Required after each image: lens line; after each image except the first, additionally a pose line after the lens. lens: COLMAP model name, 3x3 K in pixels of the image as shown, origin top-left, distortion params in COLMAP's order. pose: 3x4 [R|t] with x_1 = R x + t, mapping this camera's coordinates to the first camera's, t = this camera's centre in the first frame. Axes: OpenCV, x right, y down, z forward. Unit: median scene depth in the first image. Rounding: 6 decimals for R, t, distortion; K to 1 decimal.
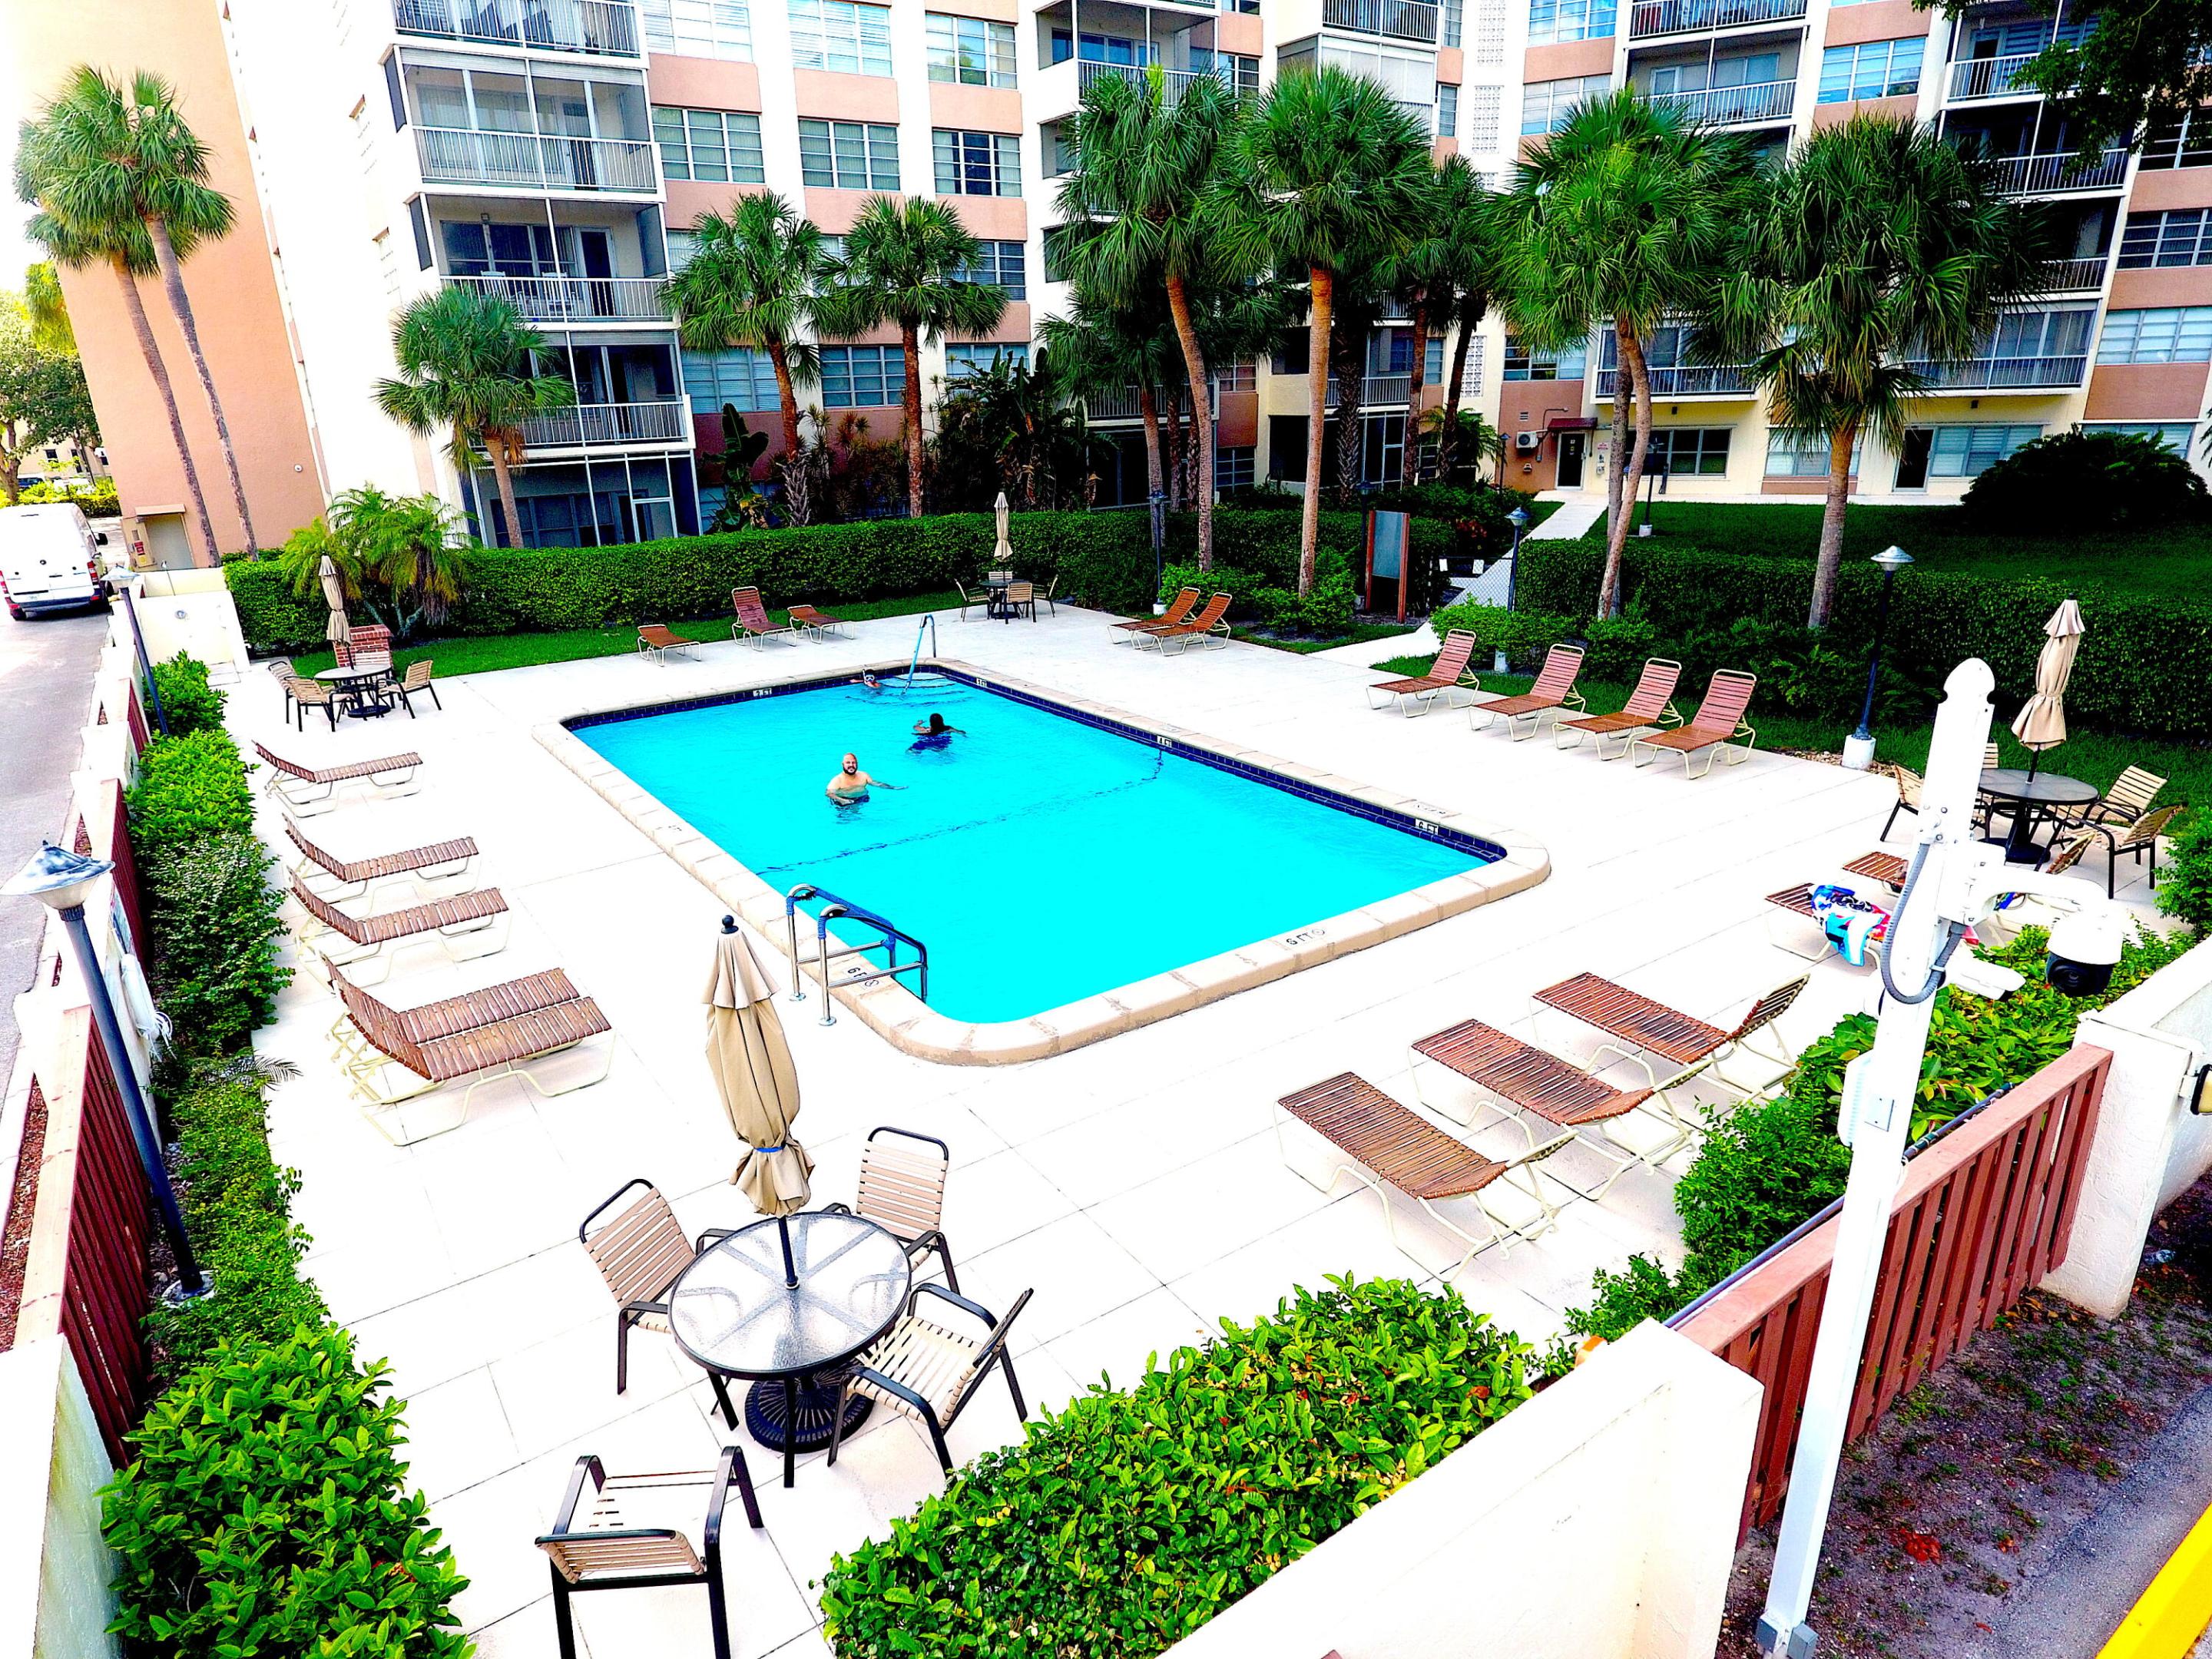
lens RADIAL K [[1299.7, 0, 1112.7], [0, 1299.7, 839.9], [0, 0, 1]] dist [0.002576, 0.001054]
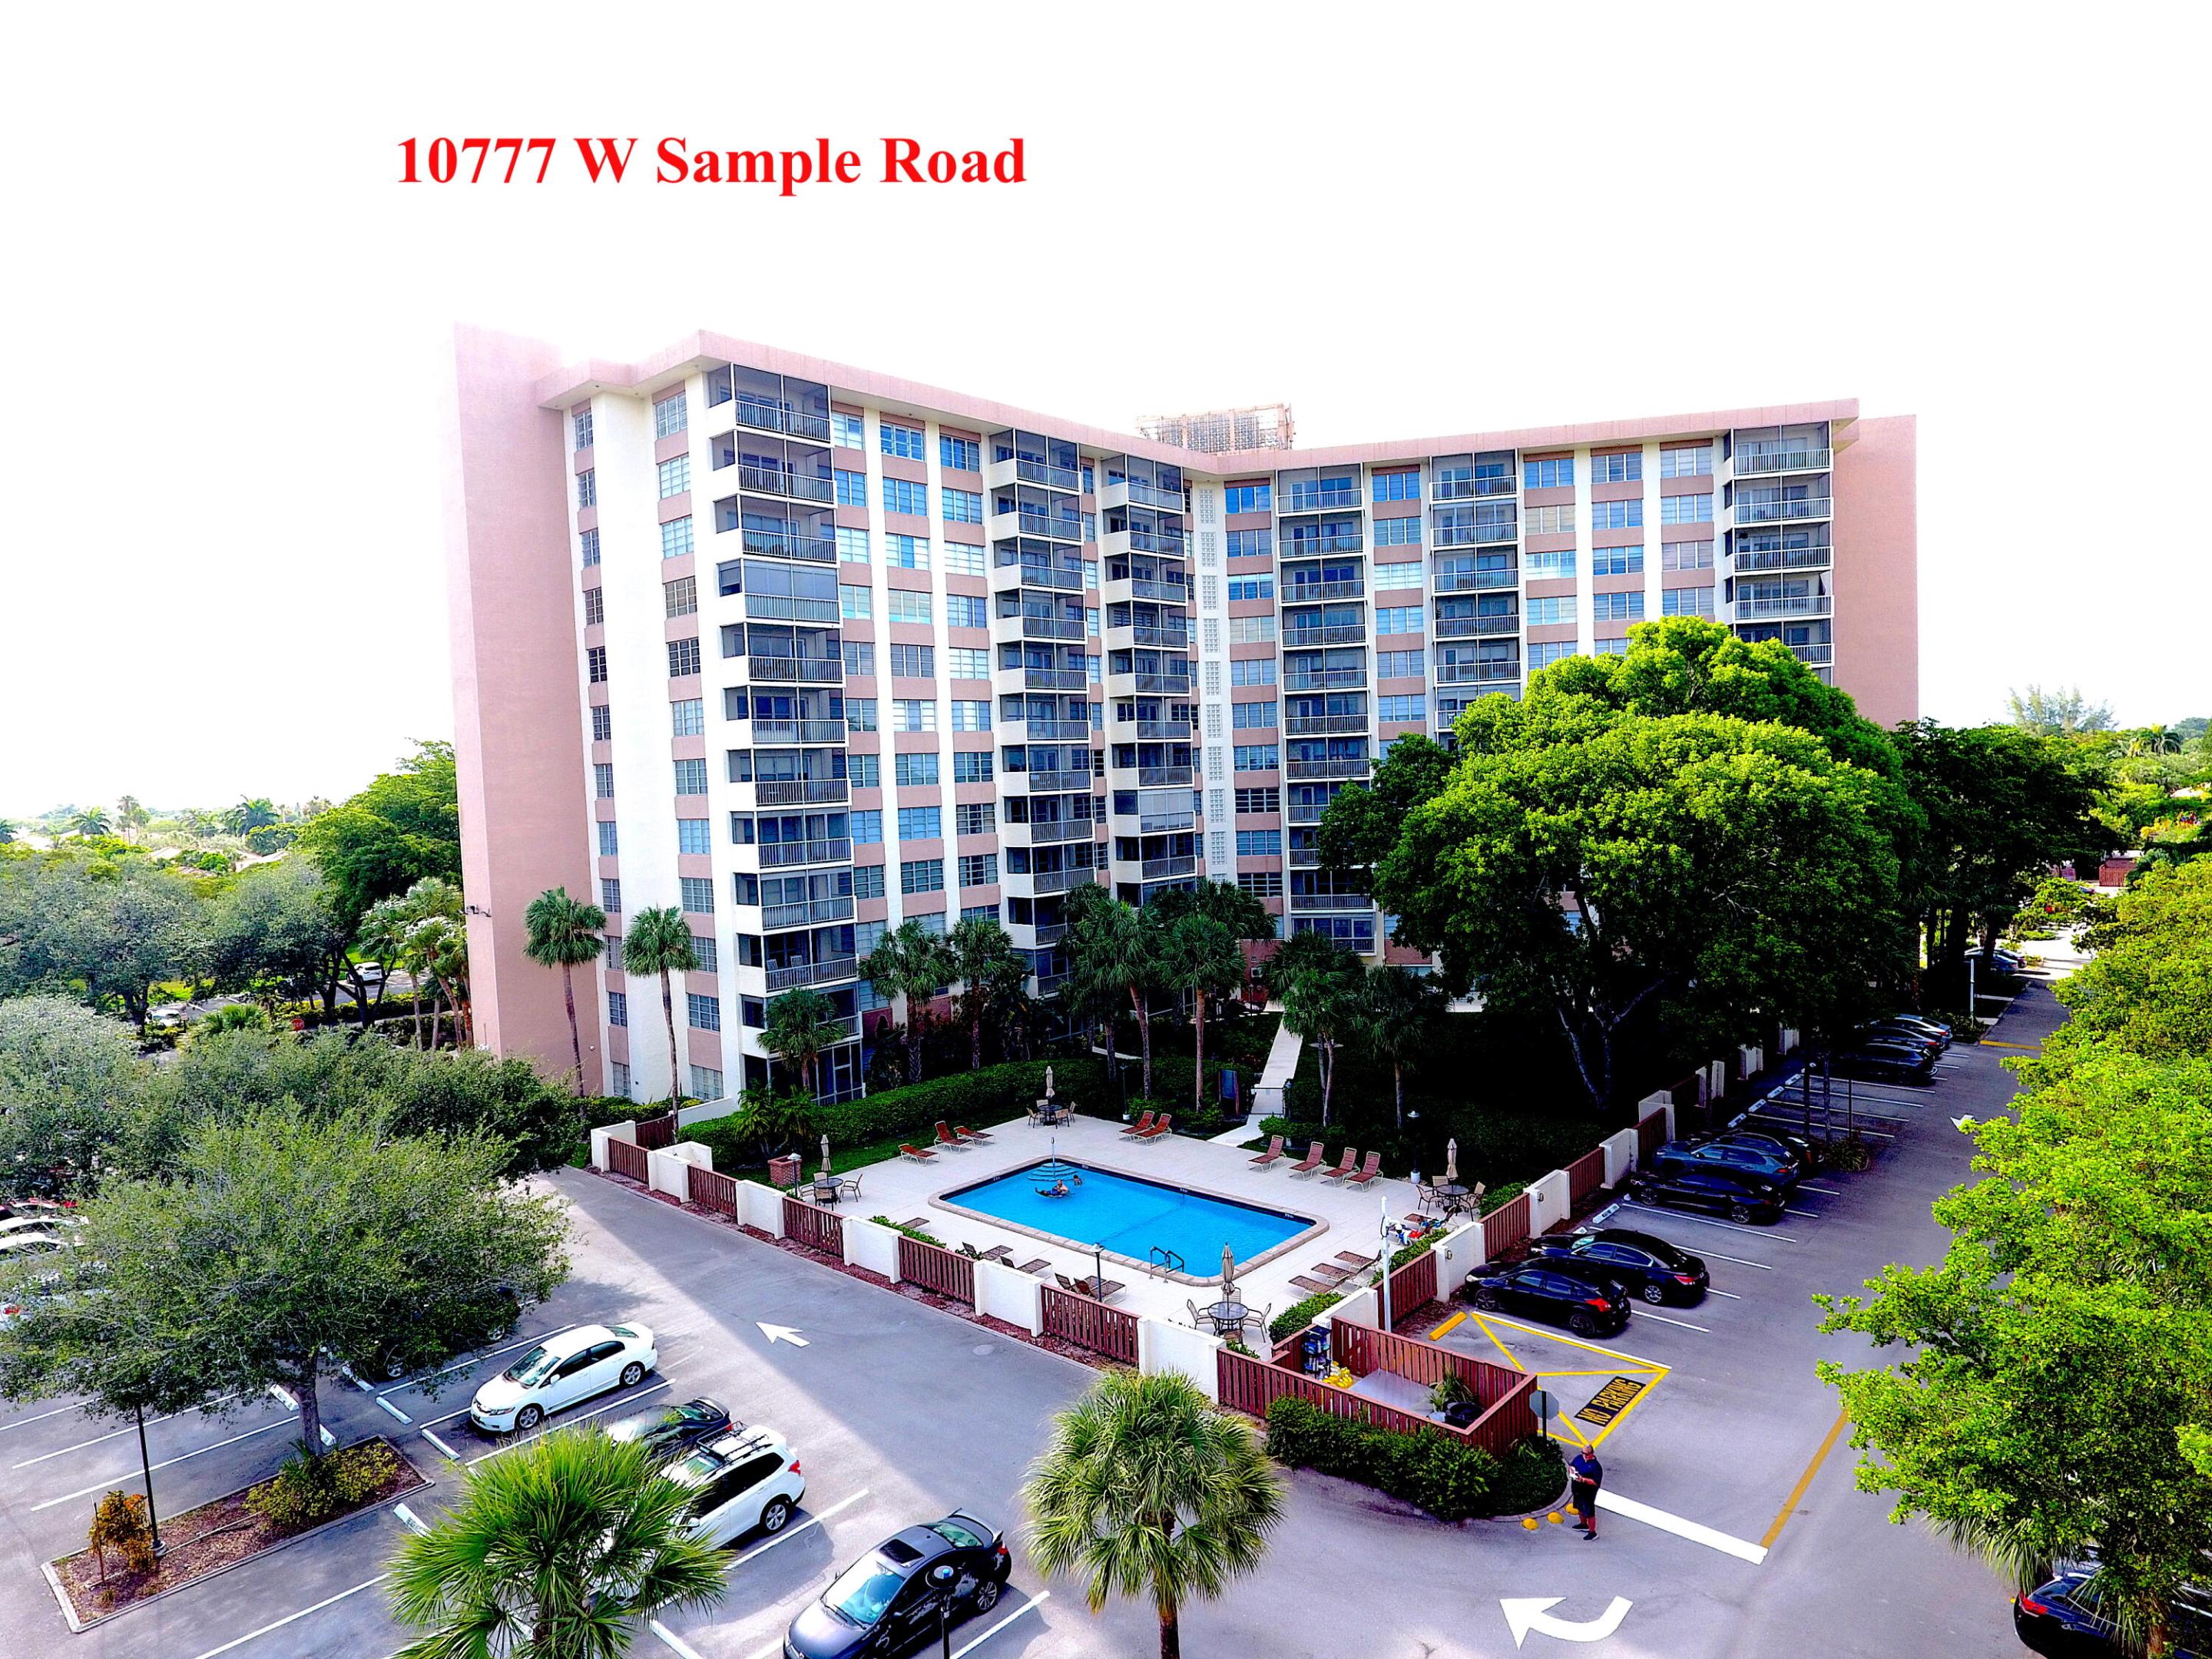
lens RADIAL K [[1299.7, 0, 1112.7], [0, 1299.7, 839.9], [0, 0, 1]] dist [0.002576, 0.001054]
pose [[0.972769, -0.016535, 0.231188, -0.764947], [0.081960, 0.957547, -0.276379, -0.039643], [-0.216803, 0.287801, 0.932827, -1.820349]]
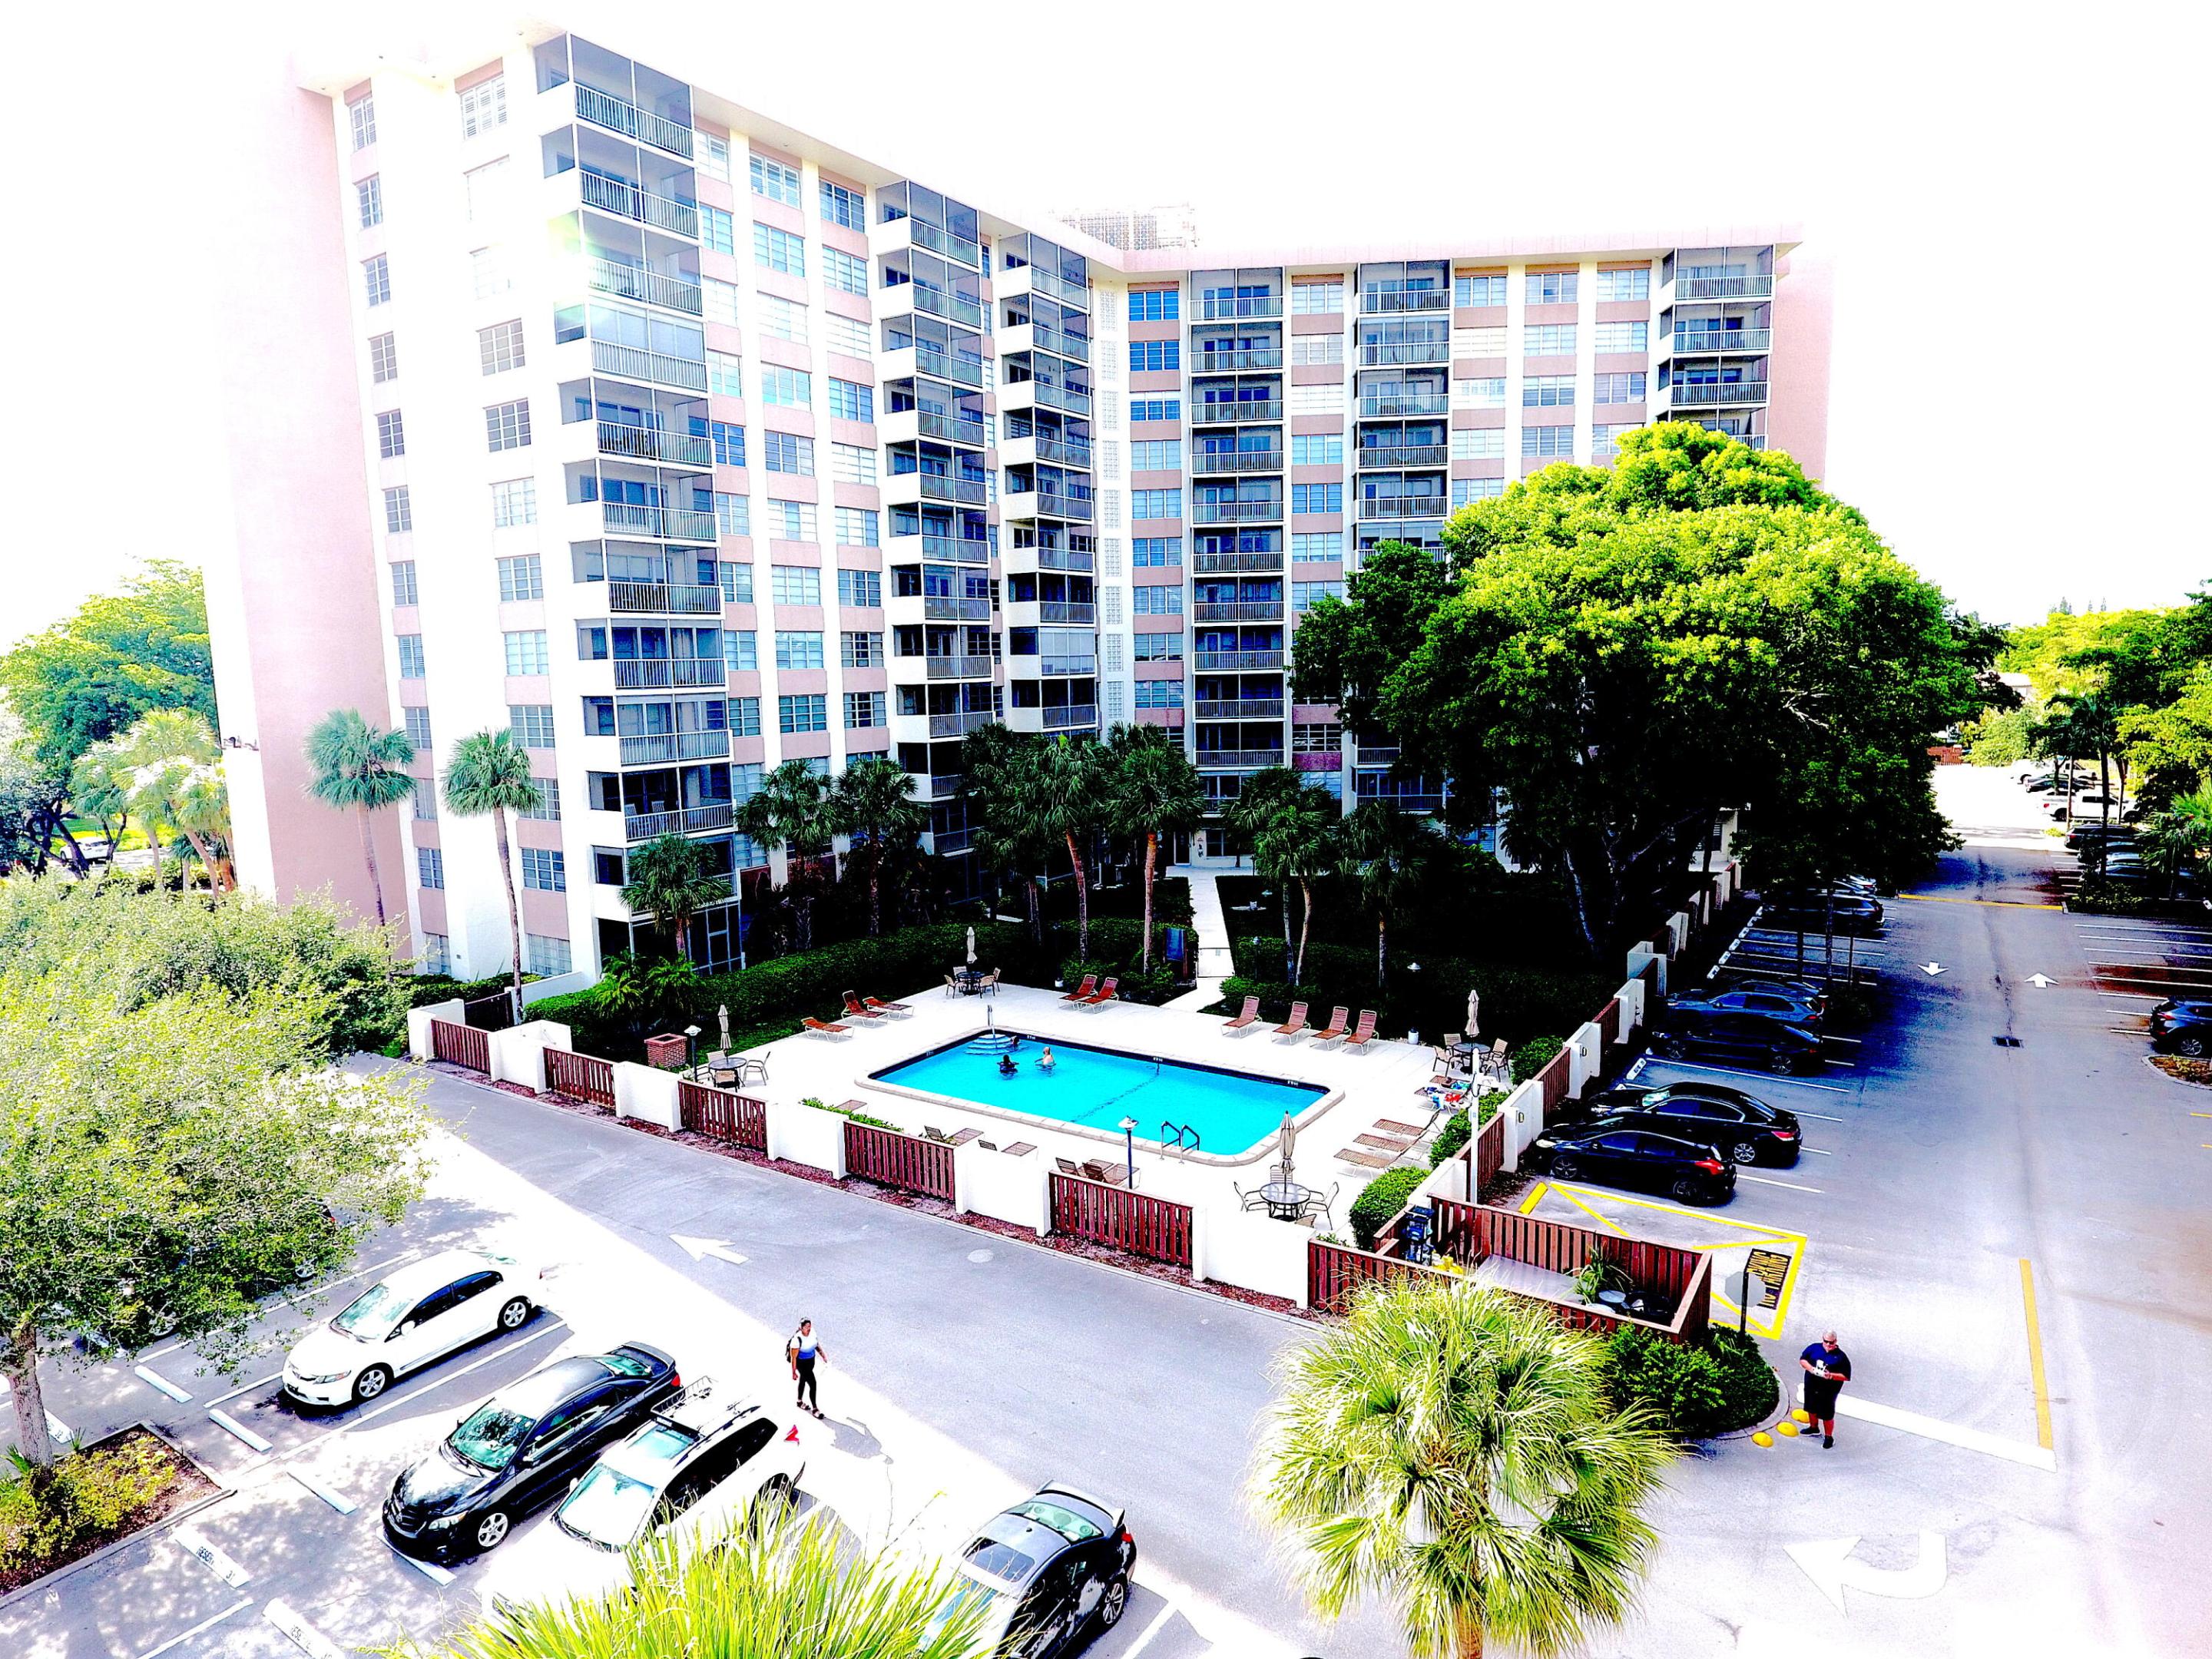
lens RADIAL K [[1298.9, 0, 1106.0], [0, 1298.9, 829.5], [0, 0, 1]] dist [0.002629, -0.002228]
pose [[0.928885, -0.036194, 0.368595, -0.938802], [0.115088, 0.974153, -0.194373, -0.036740], [-0.352033, 0.222971, 0.909042, -1.240930]]
